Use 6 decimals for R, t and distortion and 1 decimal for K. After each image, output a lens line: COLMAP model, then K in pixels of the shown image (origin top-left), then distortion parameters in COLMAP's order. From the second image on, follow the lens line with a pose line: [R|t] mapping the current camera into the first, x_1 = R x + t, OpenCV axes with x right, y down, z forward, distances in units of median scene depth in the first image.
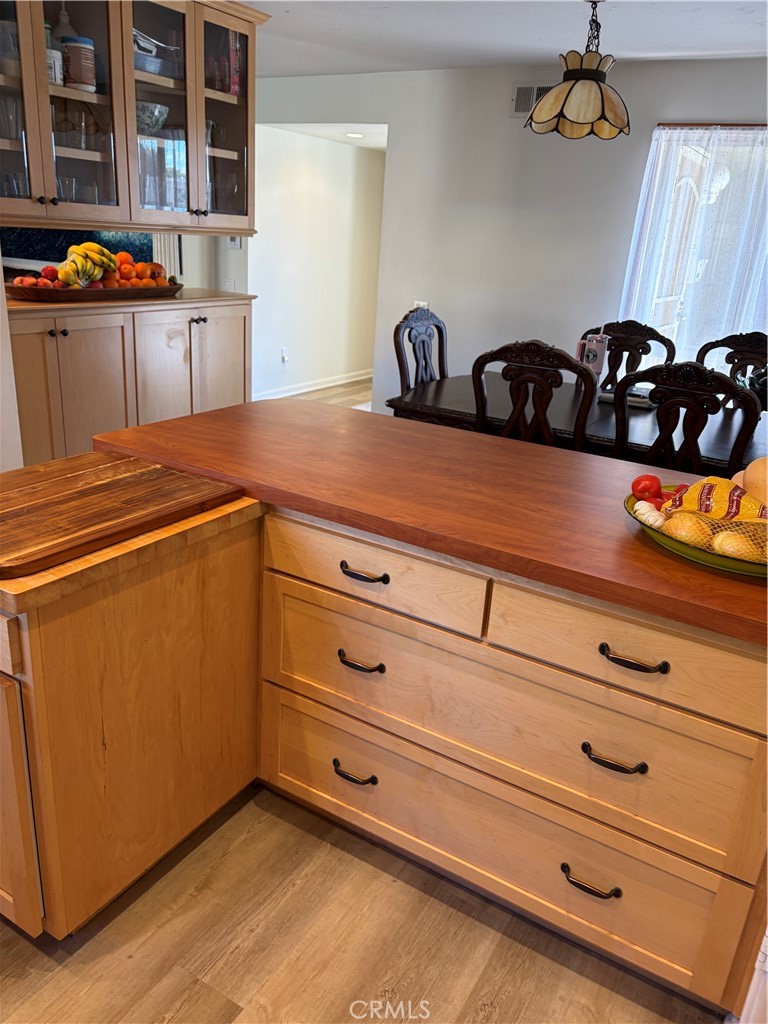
lens RADIAL K [[774.9, 0, 384.0], [0, 774.9, 512.0], [0, 0, 1]] dist [-0.000928, 0.003657]
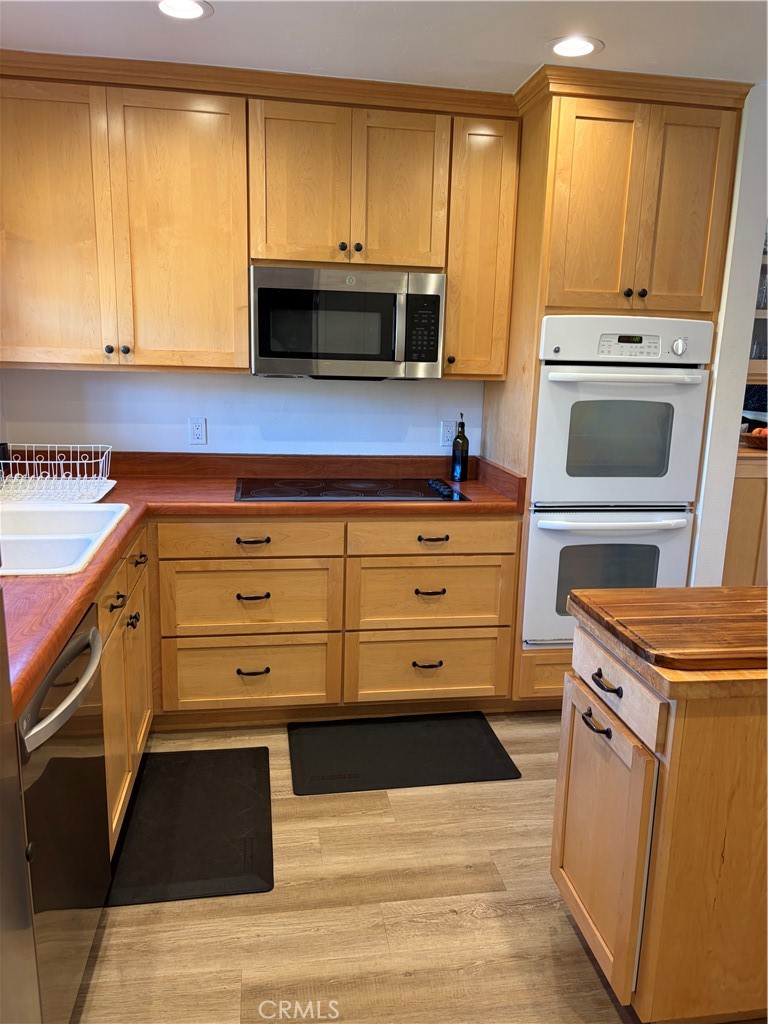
lens RADIAL K [[774.9, 0, 384.0], [0, 774.9, 512.0], [0, 0, 1]] dist [-0.000928, 0.003657]
pose [[0.631532, 0.103130, -0.768460, 0.111084], [-0.247322, 0.966135, -0.073594, 0.047602], [0.734846, 0.236534, 0.635651, -0.108663]]
